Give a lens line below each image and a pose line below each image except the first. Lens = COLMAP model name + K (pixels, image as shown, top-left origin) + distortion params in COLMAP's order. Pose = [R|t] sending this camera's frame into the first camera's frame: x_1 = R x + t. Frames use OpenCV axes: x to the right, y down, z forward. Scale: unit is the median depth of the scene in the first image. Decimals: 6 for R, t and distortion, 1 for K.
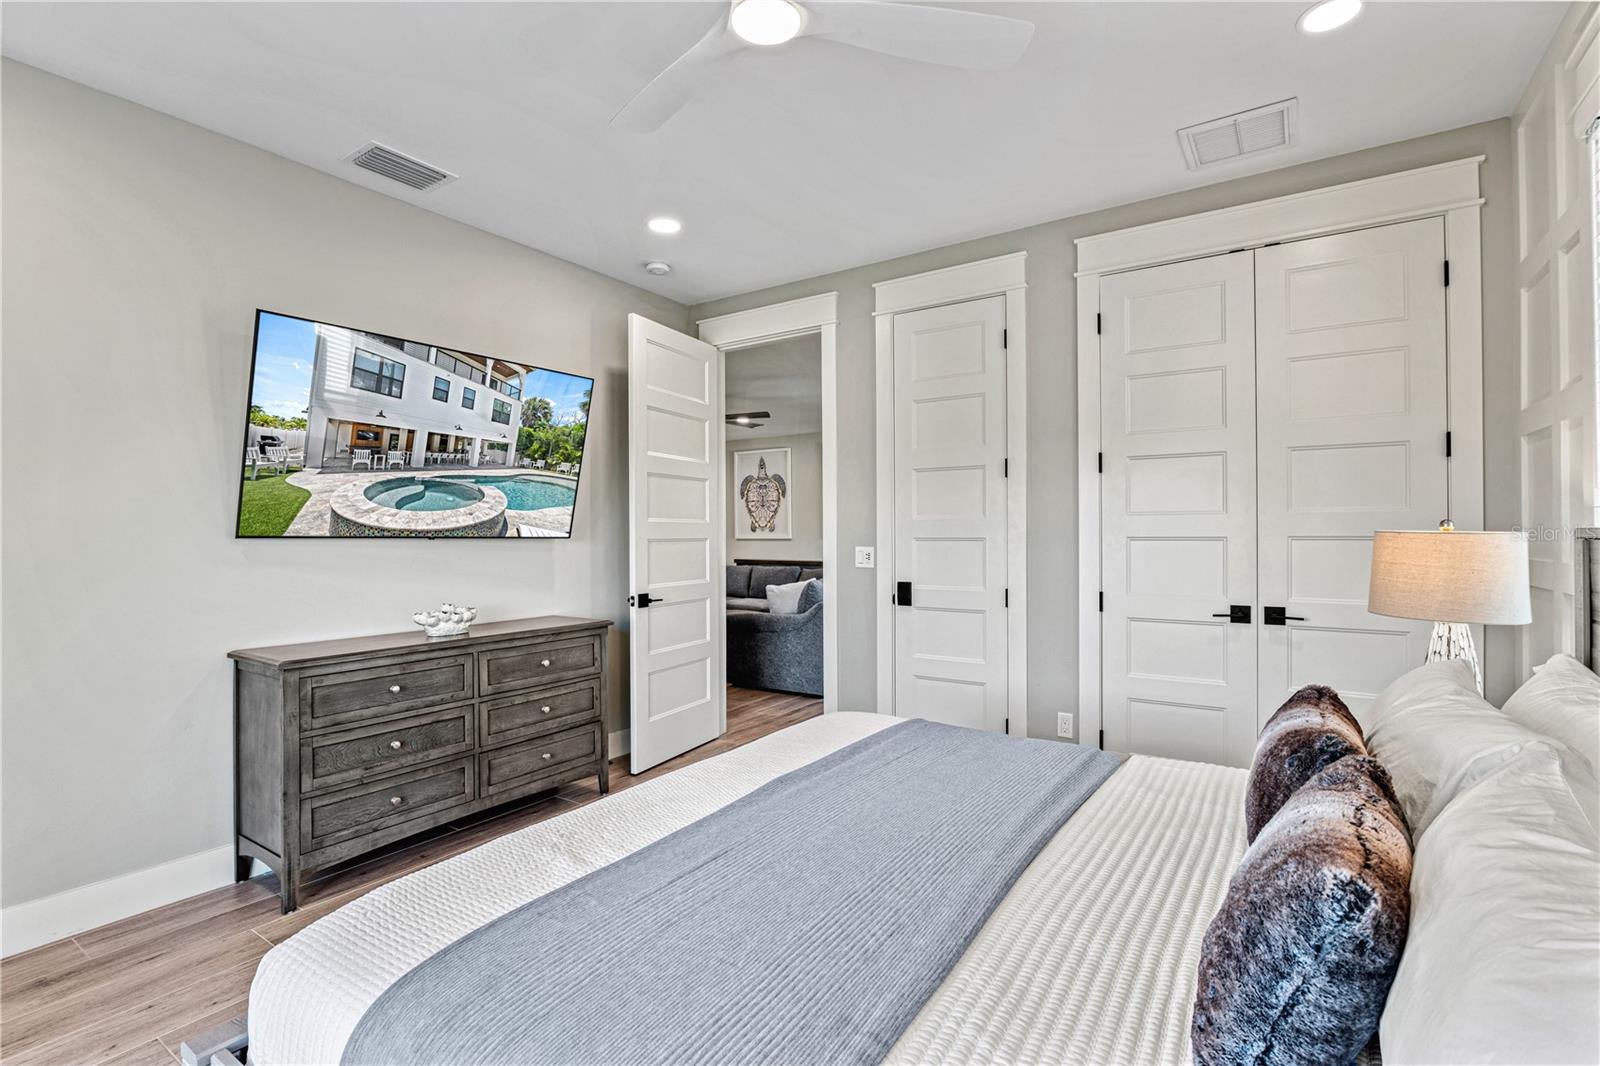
lens RADIAL K [[734.3, 0, 797.0], [0, 734.3, 530.6], [0, 0, 1]] dist [-0.012848, -0.001181]
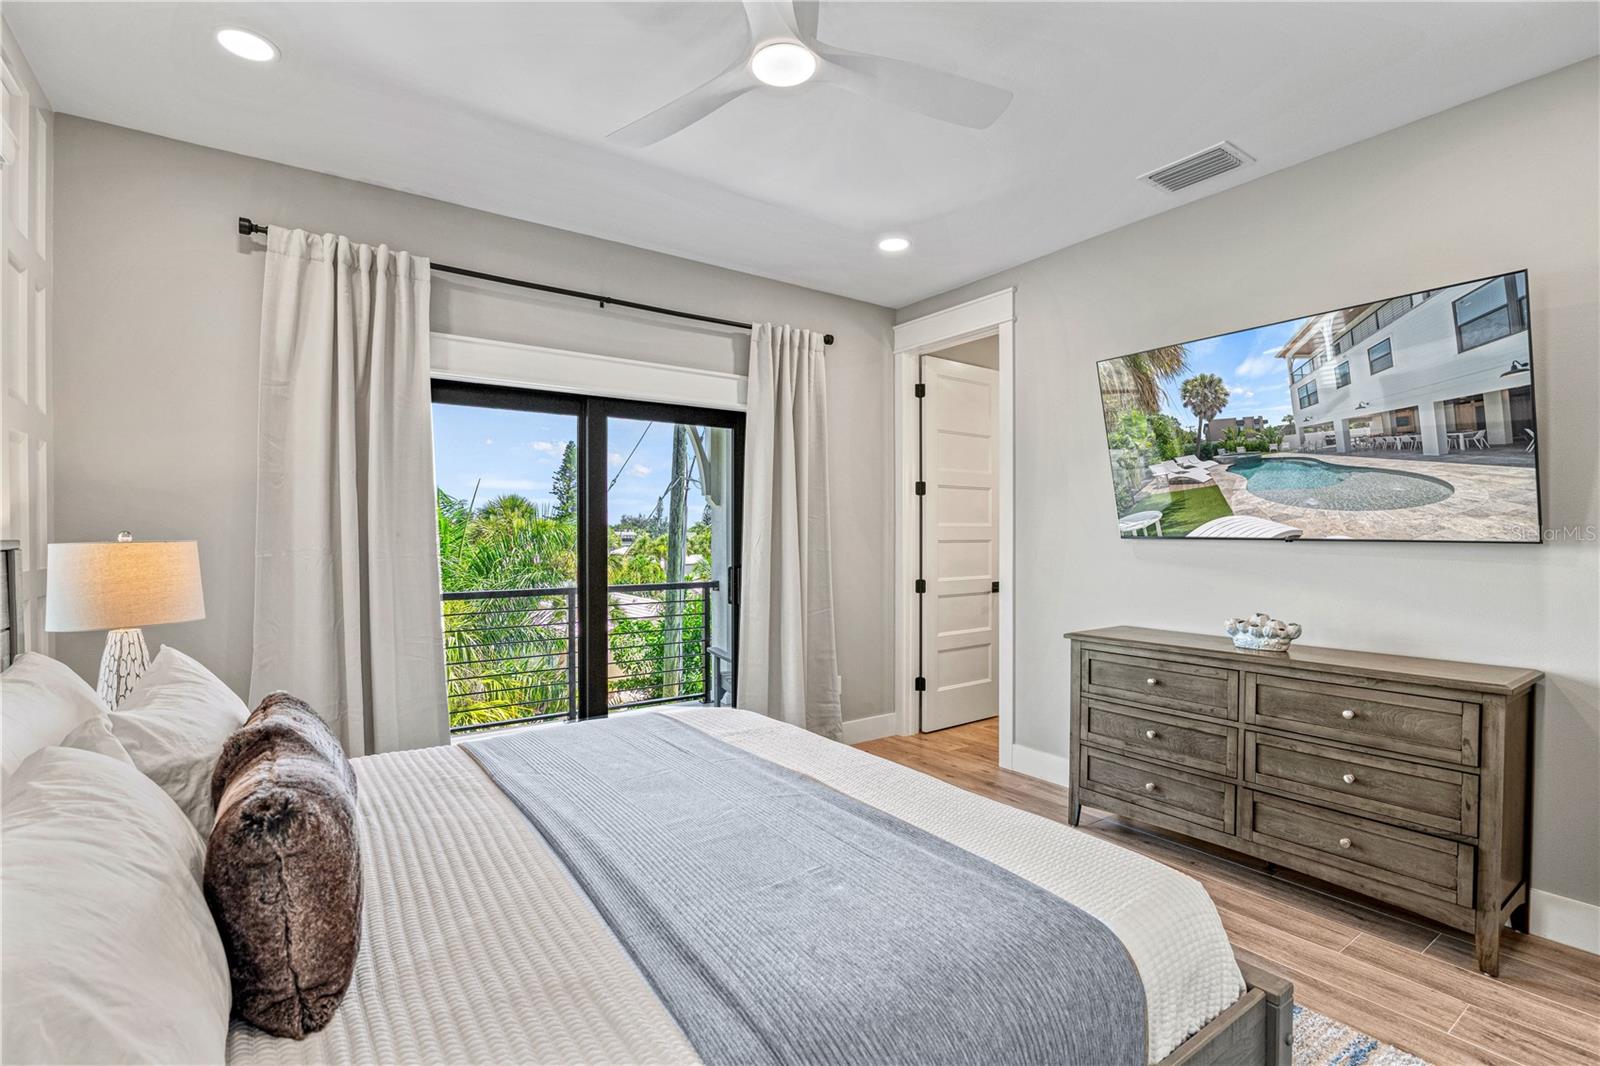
lens RADIAL K [[734.3, 0, 806.7], [0, 734.3, 543.1], [0, 0, 1]] dist [-0.012848, -0.001181]
pose [[-0.356440, 0.010285, -0.934261, 0.577592], [0.007790, 0.999937, 0.008036, 0.002471], [0.934286, -0.004414, -0.356498, 0.847520]]
